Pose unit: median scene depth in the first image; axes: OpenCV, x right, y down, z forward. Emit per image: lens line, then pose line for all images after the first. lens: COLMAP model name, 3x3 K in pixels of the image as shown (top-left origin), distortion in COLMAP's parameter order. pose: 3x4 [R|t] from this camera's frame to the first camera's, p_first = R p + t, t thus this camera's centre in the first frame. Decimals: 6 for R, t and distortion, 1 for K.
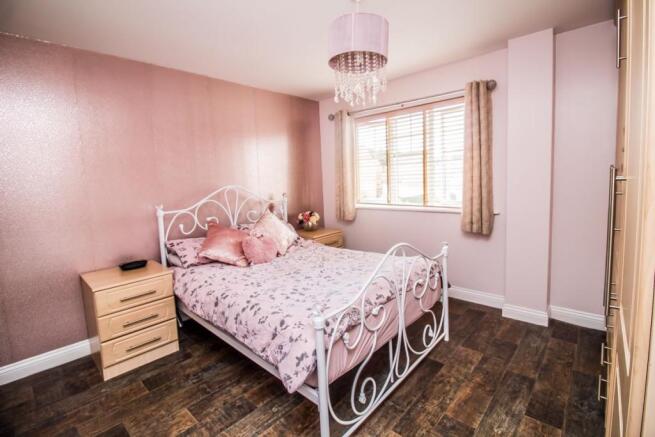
lens RADIAL K [[302.9, 0, 326.8], [0, 302.9, 204.0], [0, 0, 1]] dist [-0.011987, -0.000306]
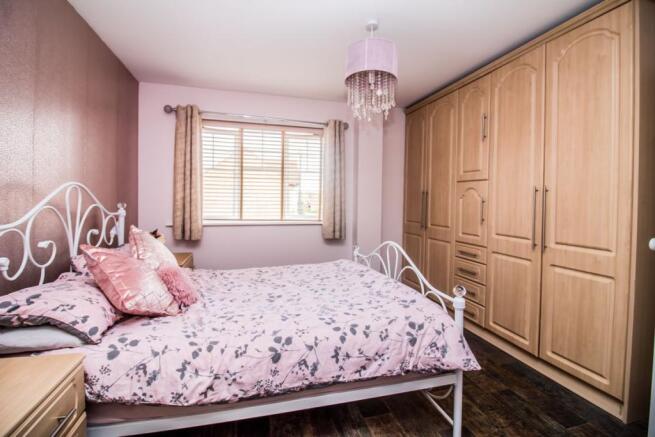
lens RADIAL K [[302.9, 0, 326.8], [0, 302.9, 204.0], [0, 0, 1]] dist [-0.011987, -0.000306]
pose [[0.528577, 0.037919, 0.848038, -0.585027], [0.037957, 0.996947, -0.068236, 0.034911], [-0.848036, 0.068257, 0.525524, 0.368350]]
